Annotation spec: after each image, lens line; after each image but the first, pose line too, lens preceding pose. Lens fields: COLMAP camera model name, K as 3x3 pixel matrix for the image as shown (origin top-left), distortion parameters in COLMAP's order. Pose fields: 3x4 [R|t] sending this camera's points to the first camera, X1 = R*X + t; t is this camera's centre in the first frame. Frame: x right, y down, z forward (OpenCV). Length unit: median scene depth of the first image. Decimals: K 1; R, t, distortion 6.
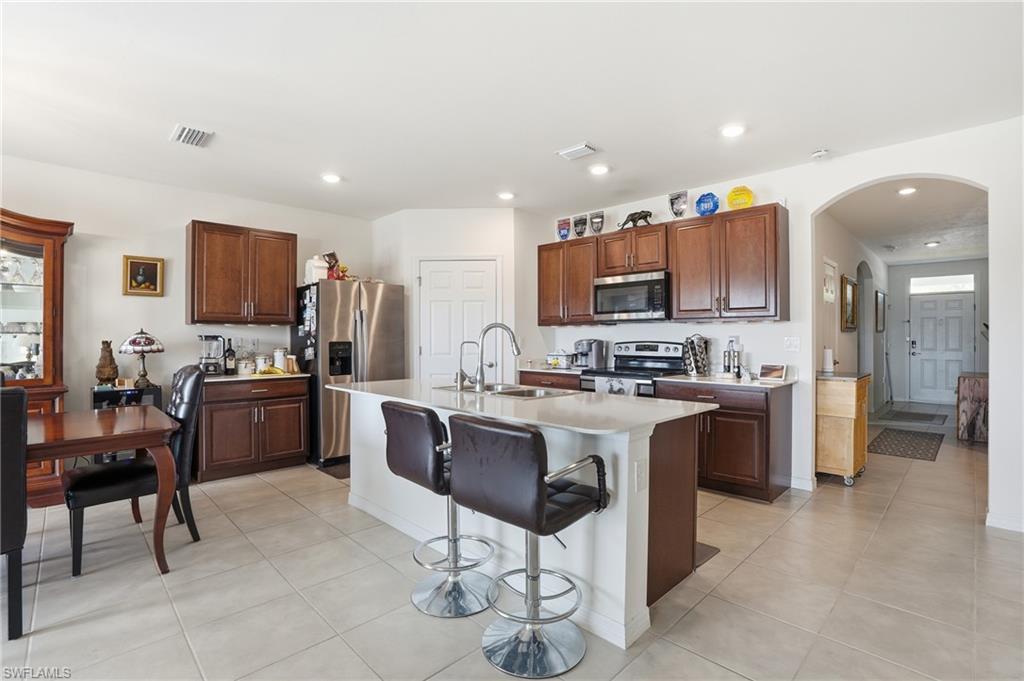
lens RADIAL K [[480.2, 0, 512.0], [0, 480.2, 340.5], [0, 0, 1]] dist [-0.002003, -0.000122]
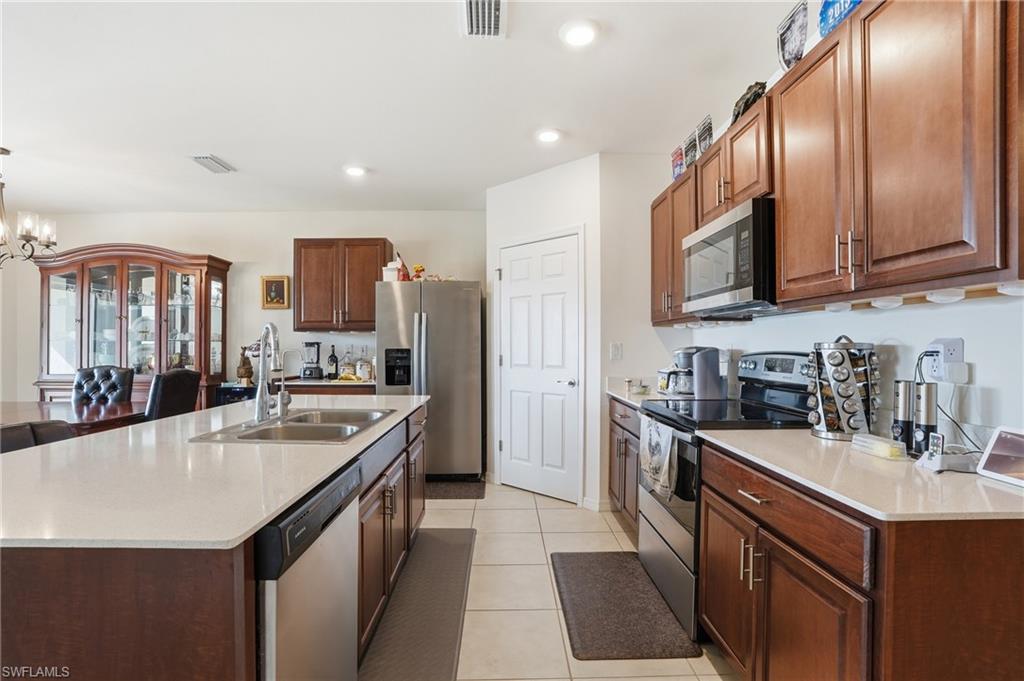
lens RADIAL K [[493.4, 0, 512.0], [0, 493.4, 340.5], [0, 0, 1]] dist [-0.000893, -0.000002]
pose [[0.721192, -0.005646, -0.692712, 0.436613], [-0.004048, 0.999915, -0.012365, -0.002144], [0.692723, 0.011721, 0.721109, 0.462205]]
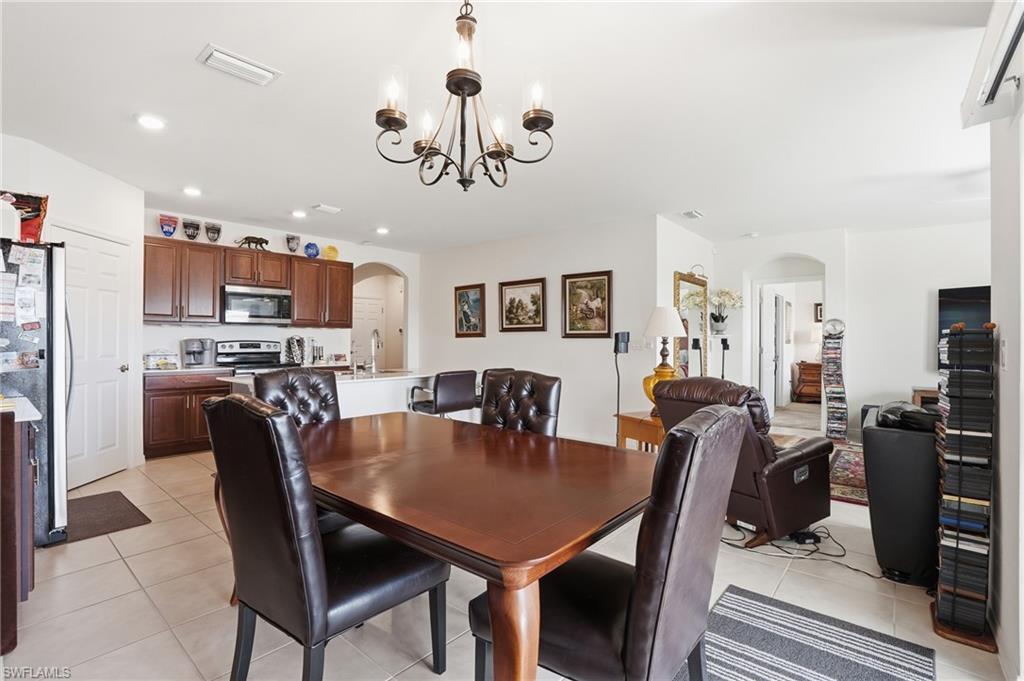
lens RADIAL K [[480.2, 0, 512.0], [0, 480.2, 340.5], [0, 0, 1]] dist [-0.002003, -0.000122]
pose [[-0.056578, 0.000385, 0.998398, -1.036888], [0.001254, 0.999999, -0.000314, 0.003108], [-0.998397, 0.001234, -0.056578, 0.408506]]
